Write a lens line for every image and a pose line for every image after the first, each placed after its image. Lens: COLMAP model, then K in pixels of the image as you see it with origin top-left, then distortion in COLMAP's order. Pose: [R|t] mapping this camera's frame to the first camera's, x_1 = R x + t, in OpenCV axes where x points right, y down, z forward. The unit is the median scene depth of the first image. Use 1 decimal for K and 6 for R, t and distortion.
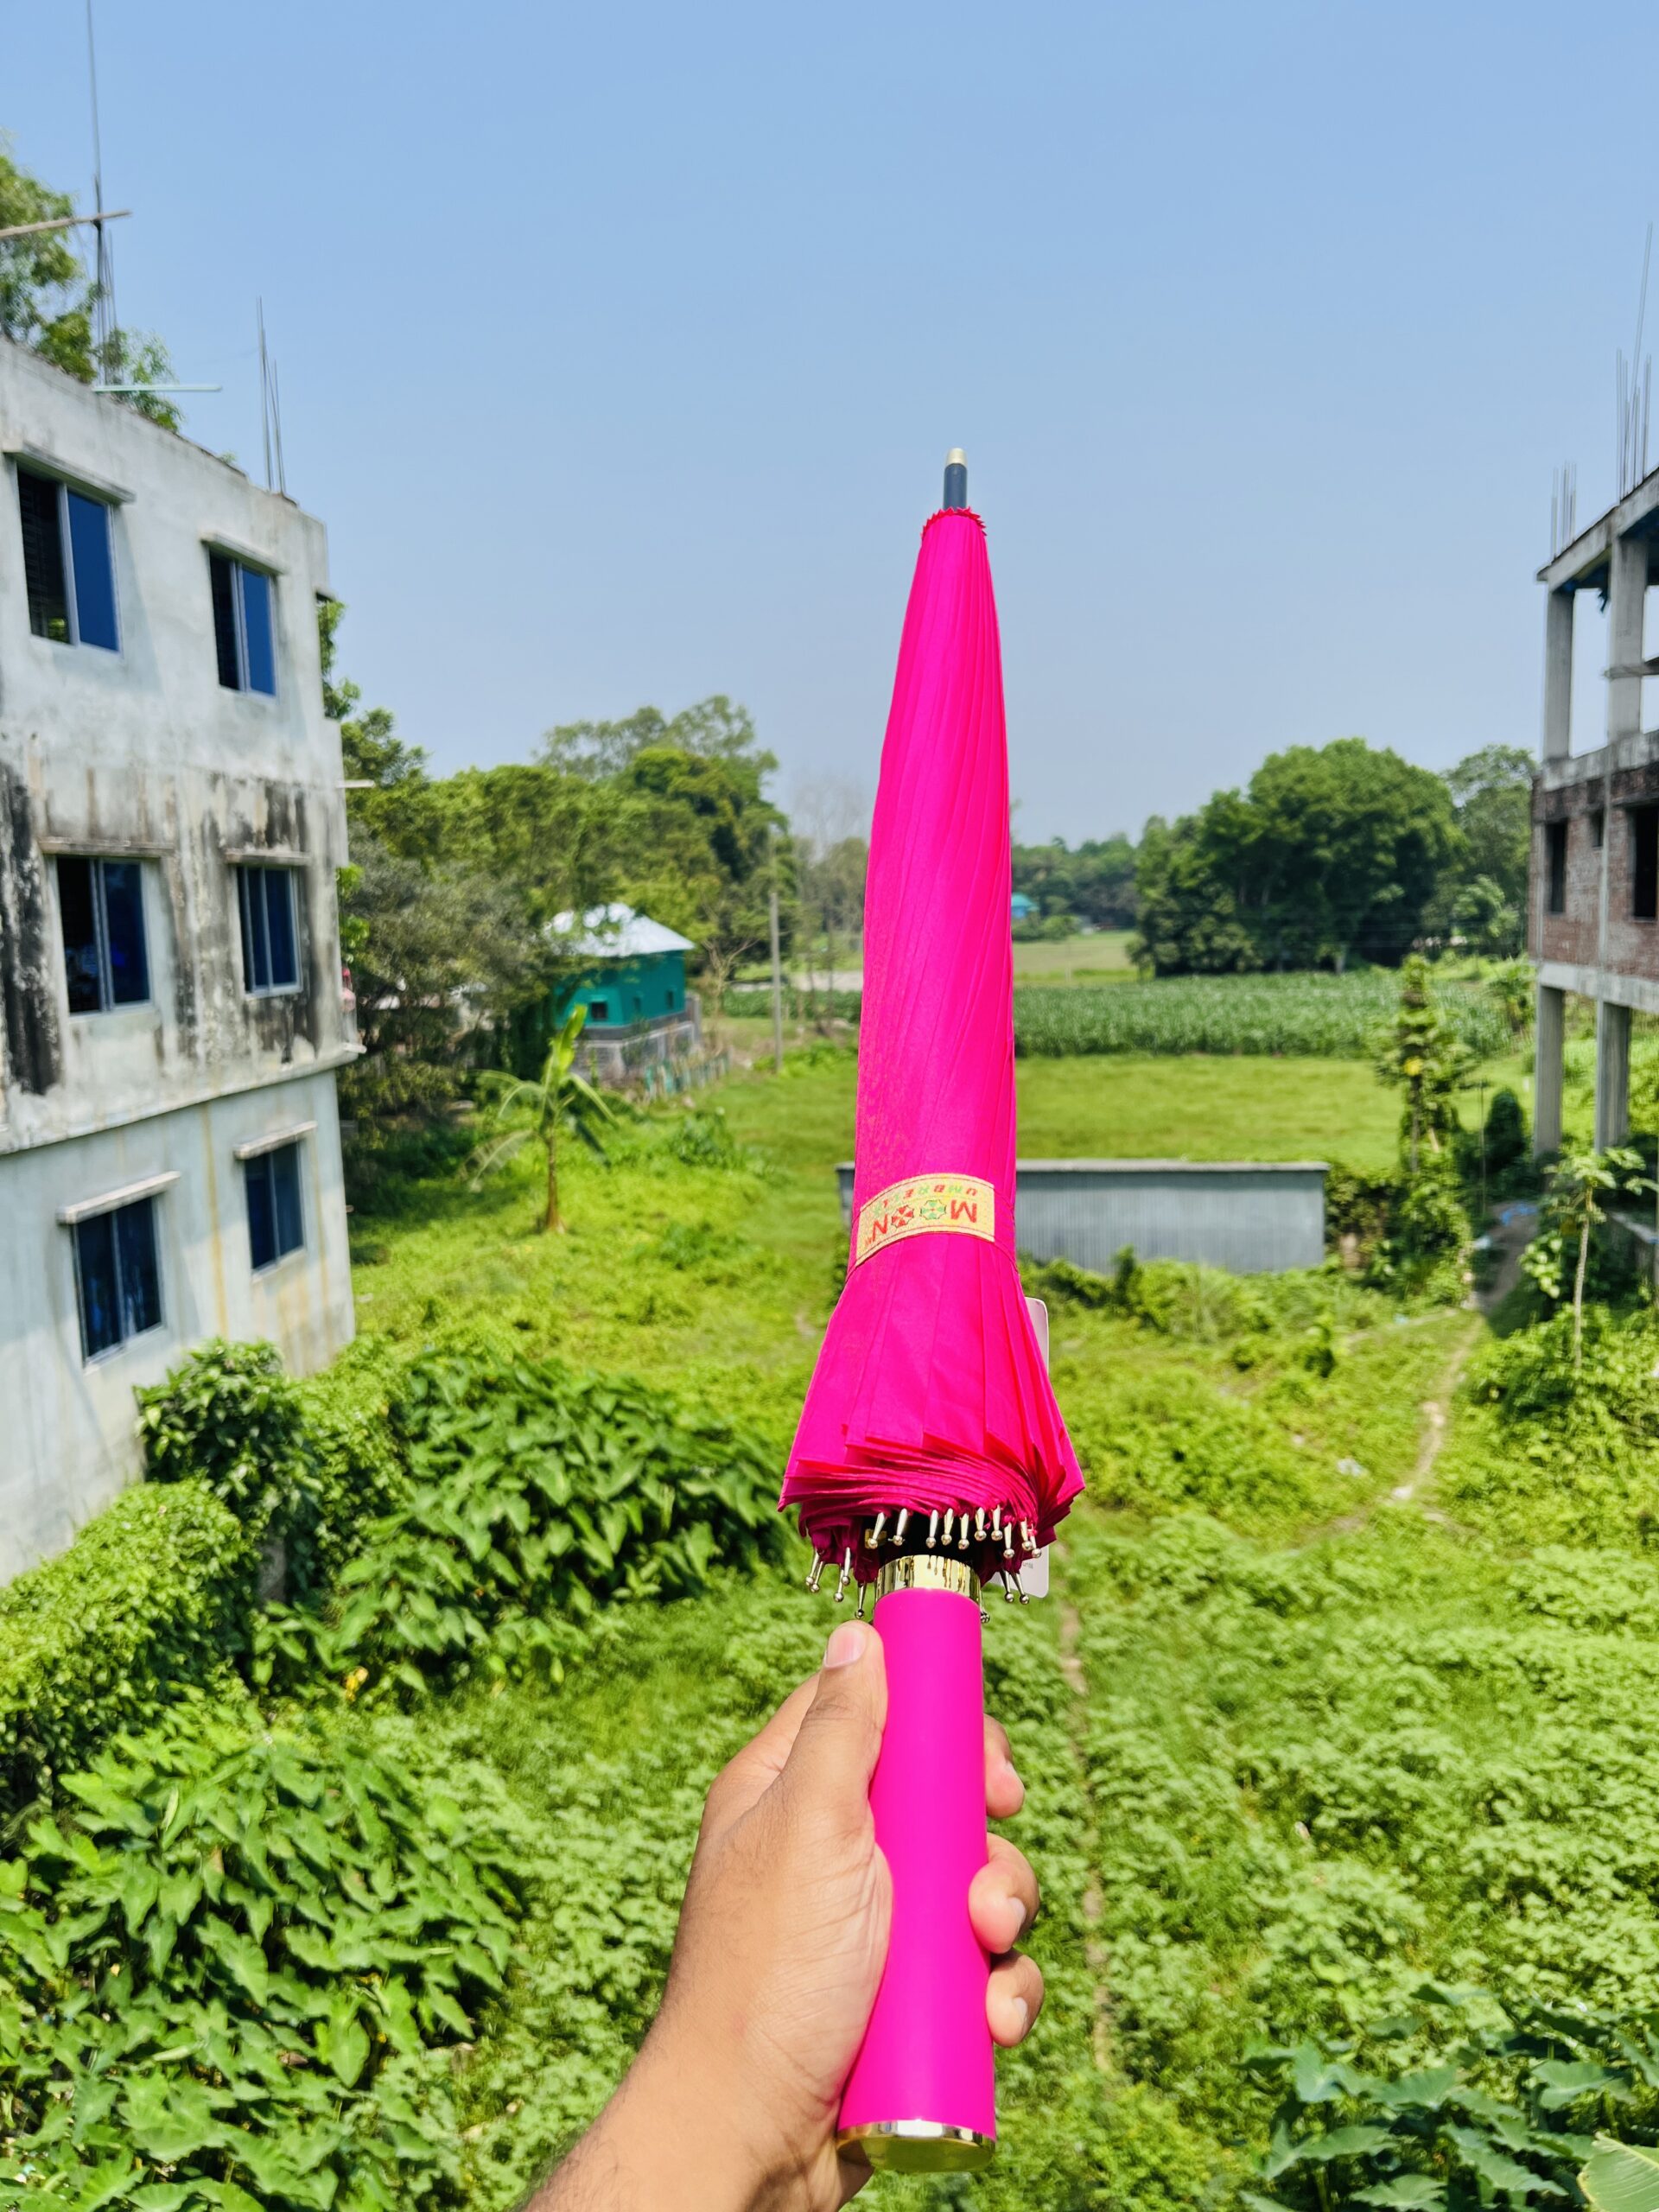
lens RADIAL K [[1717.4, 0, 829.5], [0, 1717.4, 1106.0], [0, 0, 1]] dist [0.054933, -0.104439]
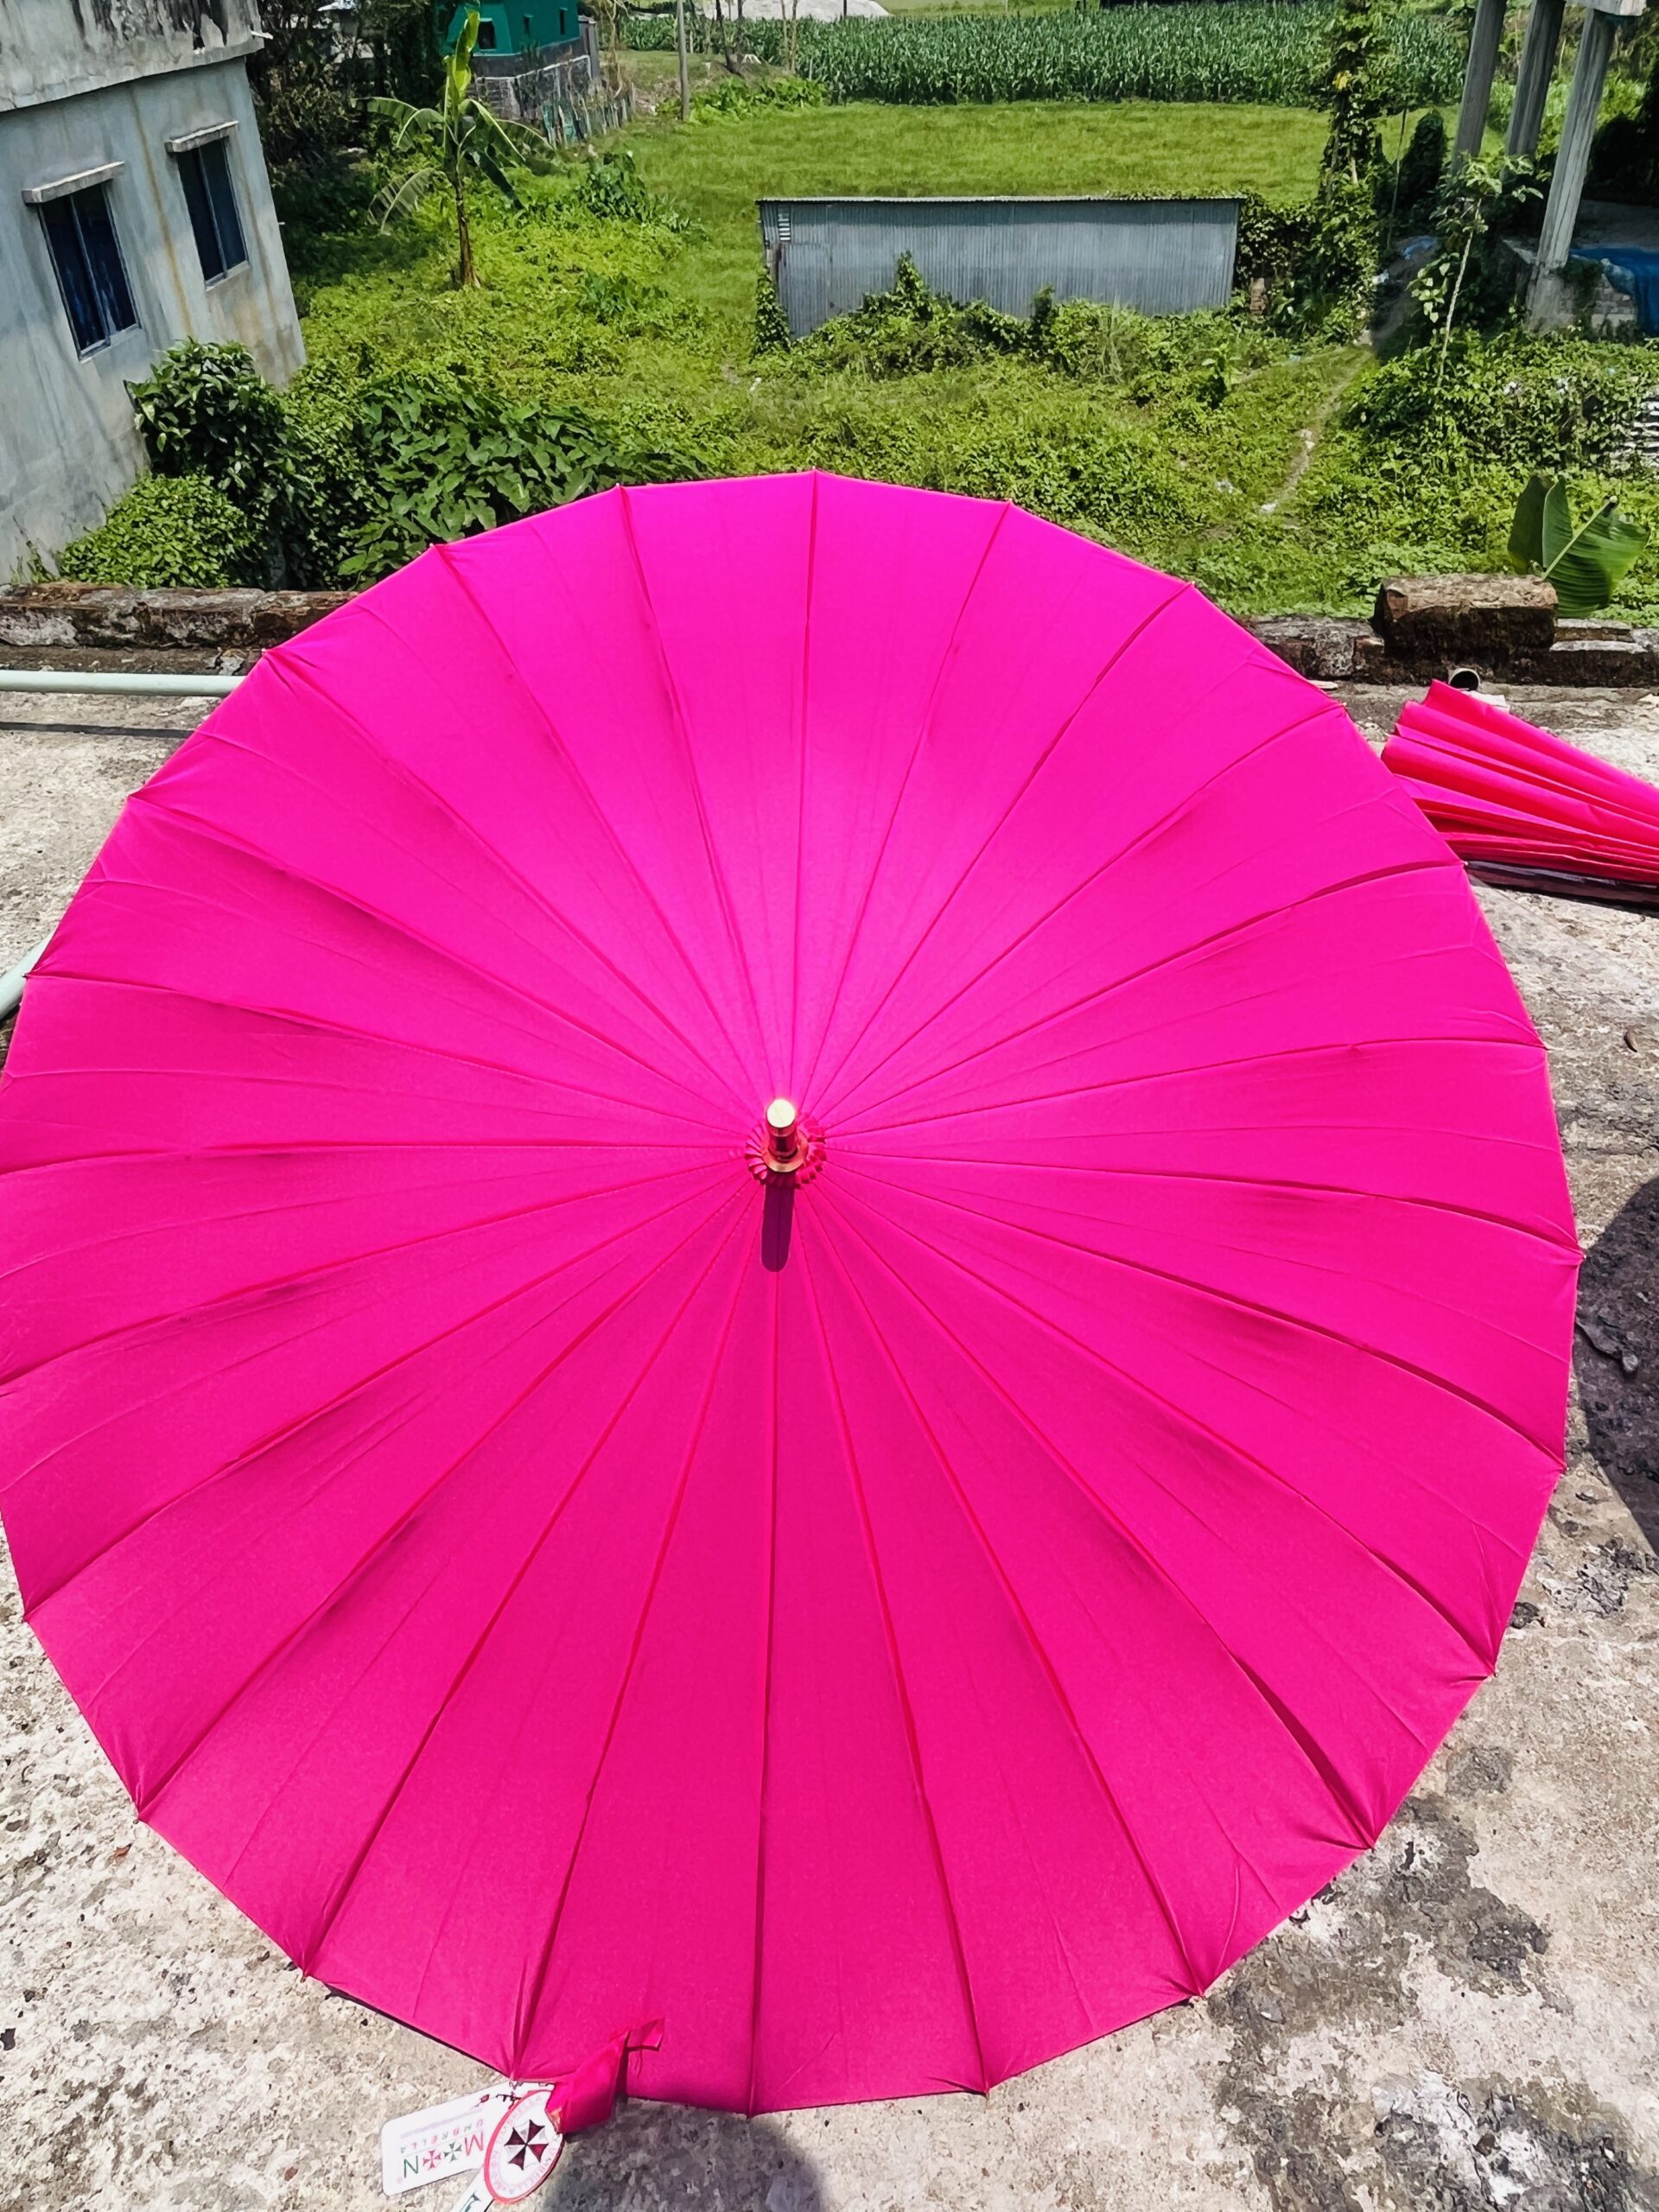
lens RADIAL K [[1644.1, 0, 837.7], [0, 1644.1, 1107.3], [0, 0, 1]] dist [0.004225, -0.006976]
pose [[0.998592, -0.024263, 0.047166, -0.010542], [-0.001869, 0.872589, 0.488451, 0.041896], [-0.053008, -0.487851, 0.871316, -0.119095]]
